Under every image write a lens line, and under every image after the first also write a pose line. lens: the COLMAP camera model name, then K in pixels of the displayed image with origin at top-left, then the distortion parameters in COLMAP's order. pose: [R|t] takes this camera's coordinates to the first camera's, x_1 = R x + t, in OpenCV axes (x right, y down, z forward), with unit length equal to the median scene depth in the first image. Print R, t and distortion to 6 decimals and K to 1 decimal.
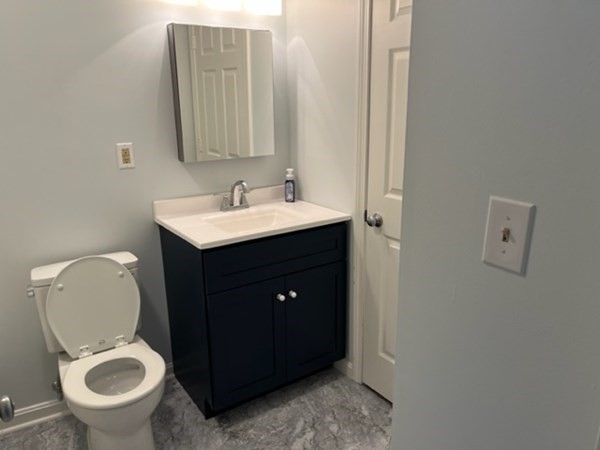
lens RADIAL K [[460.1, 0, 300.0], [0, 460.1, 225.0], [0, 0, 1]] dist [0.038953, -0.008562]
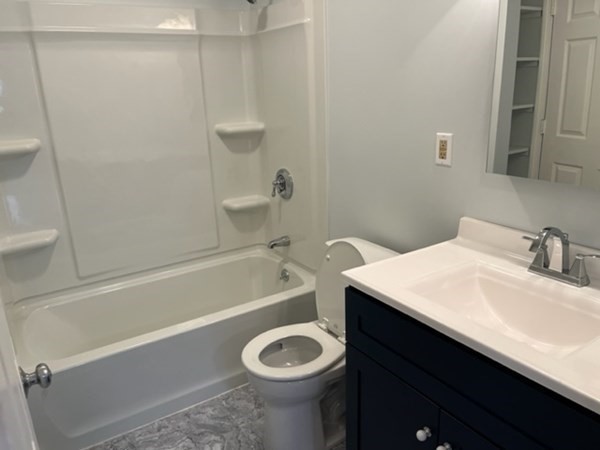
lens RADIAL K [[460.1, 0, 300.0], [0, 460.1, 225.0], [0, 0, 1]] dist [0.038953, -0.008562]
pose [[-0.051760, 0.290445, -0.955491, 0.425040], [-0.229402, 0.927731, 0.294433, -0.205757], [0.971955, 0.234431, 0.018610, 0.778369]]
